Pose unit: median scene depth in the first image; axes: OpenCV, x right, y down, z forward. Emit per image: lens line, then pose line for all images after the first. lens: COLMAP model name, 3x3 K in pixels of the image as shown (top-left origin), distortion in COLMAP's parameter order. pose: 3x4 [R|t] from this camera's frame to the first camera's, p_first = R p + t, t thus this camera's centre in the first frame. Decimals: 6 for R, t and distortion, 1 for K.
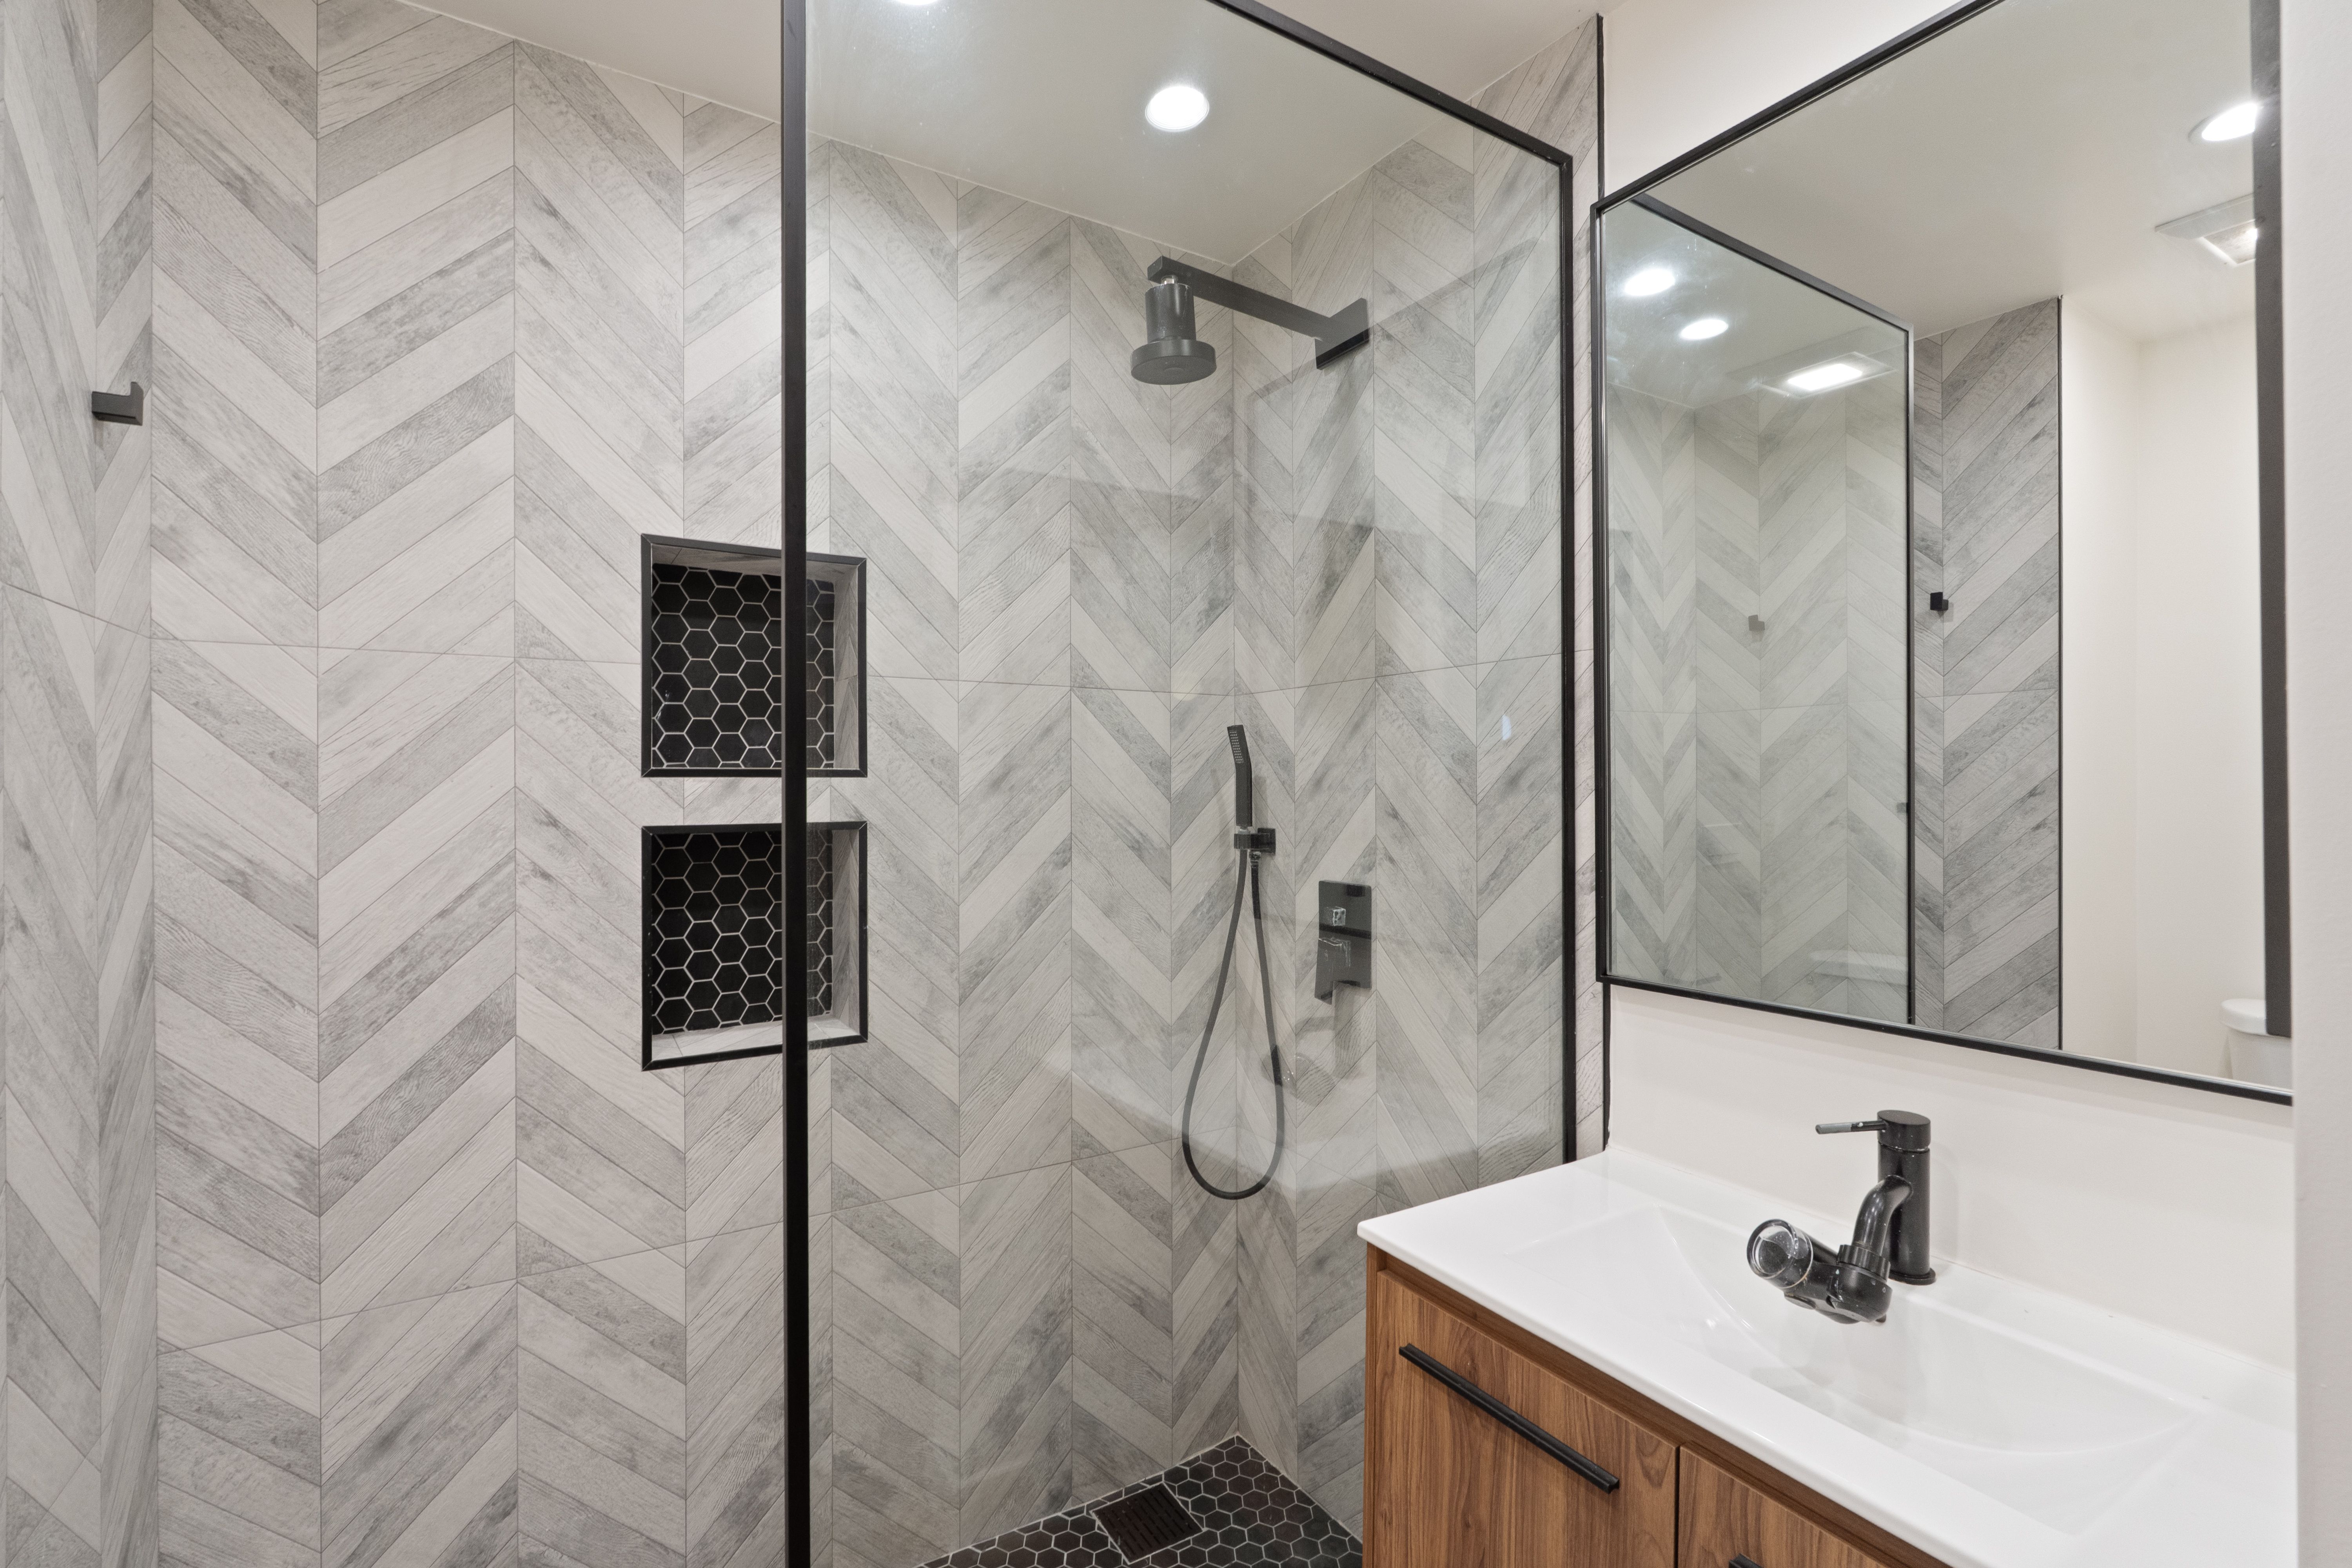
lens RADIAL K [[1030.8, 0, 1169.0], [0, 1030.8, 784.2], [0, 0, 1]] dist [-0.001735, -0.000335]
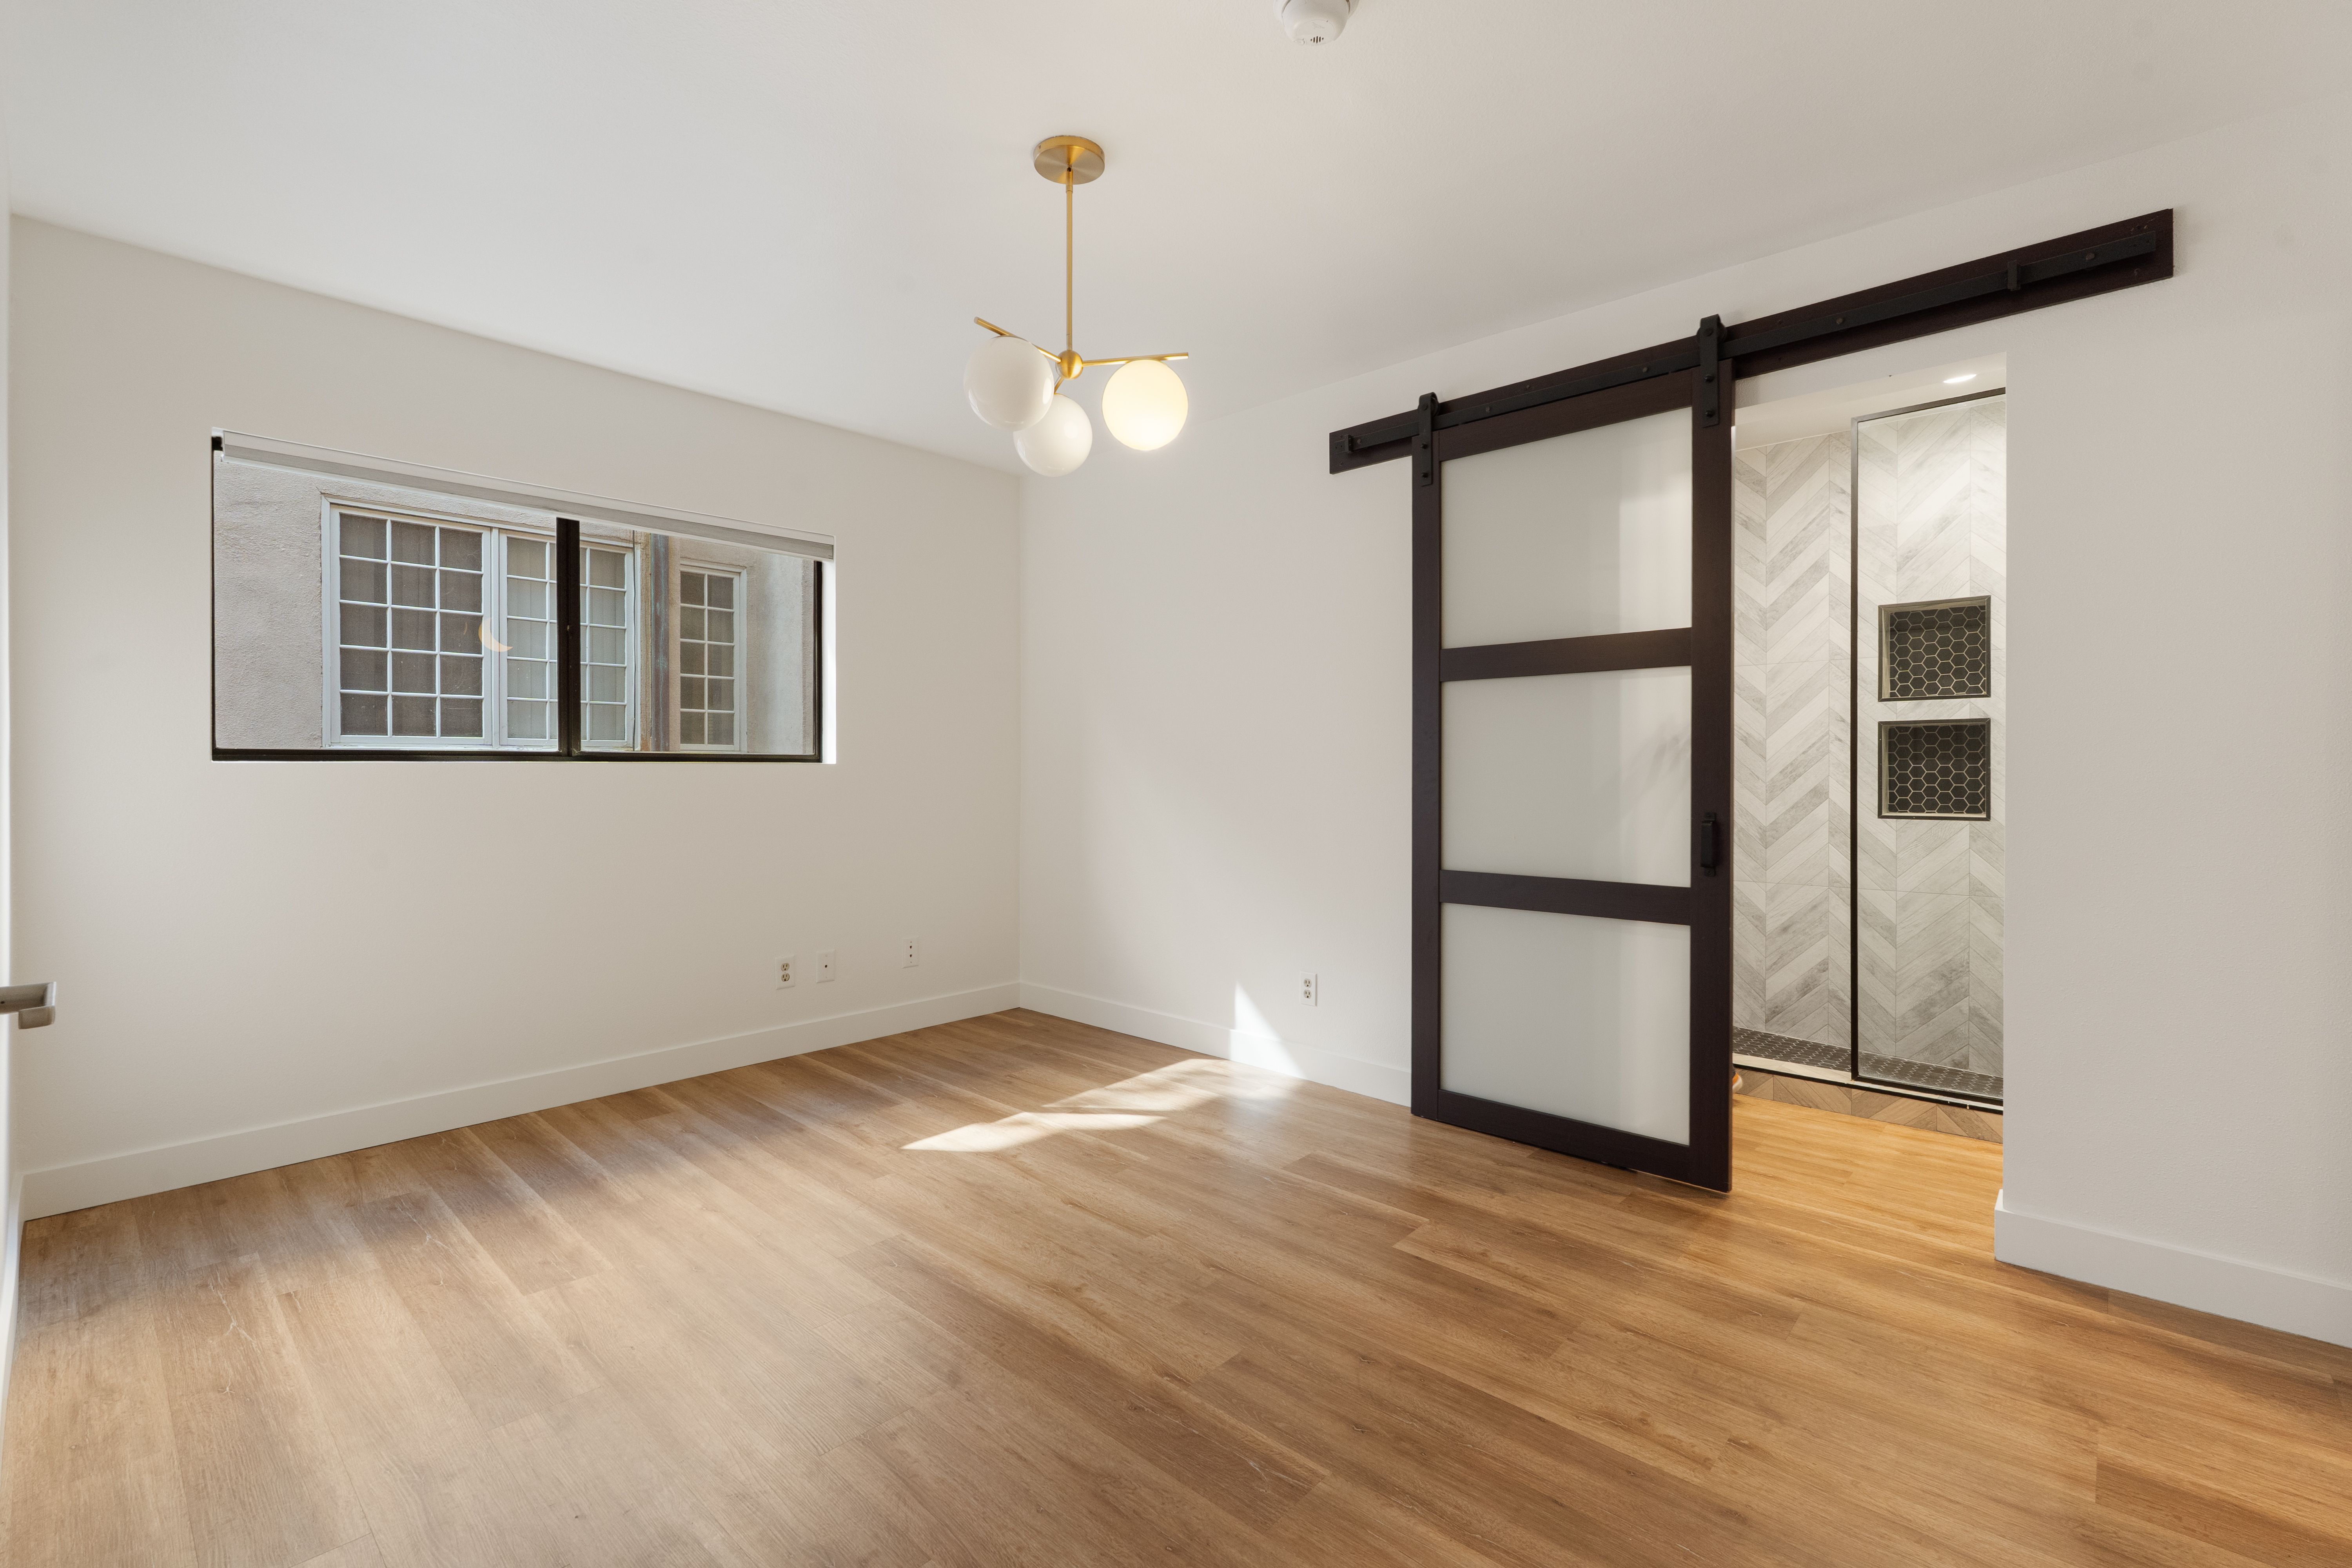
lens RADIAL K [[942.8, 0, 1221.6], [0, 942.8, 766.1], [0, 0, 1]] dist [-0.000592, 0.000102]
pose [[0.269460, 0.005391, -0.962997, 1.349016], [-0.000636, 0.999985, 0.005420, 0.146721], [0.963012, -0.000848, 0.269459, -1.235231]]
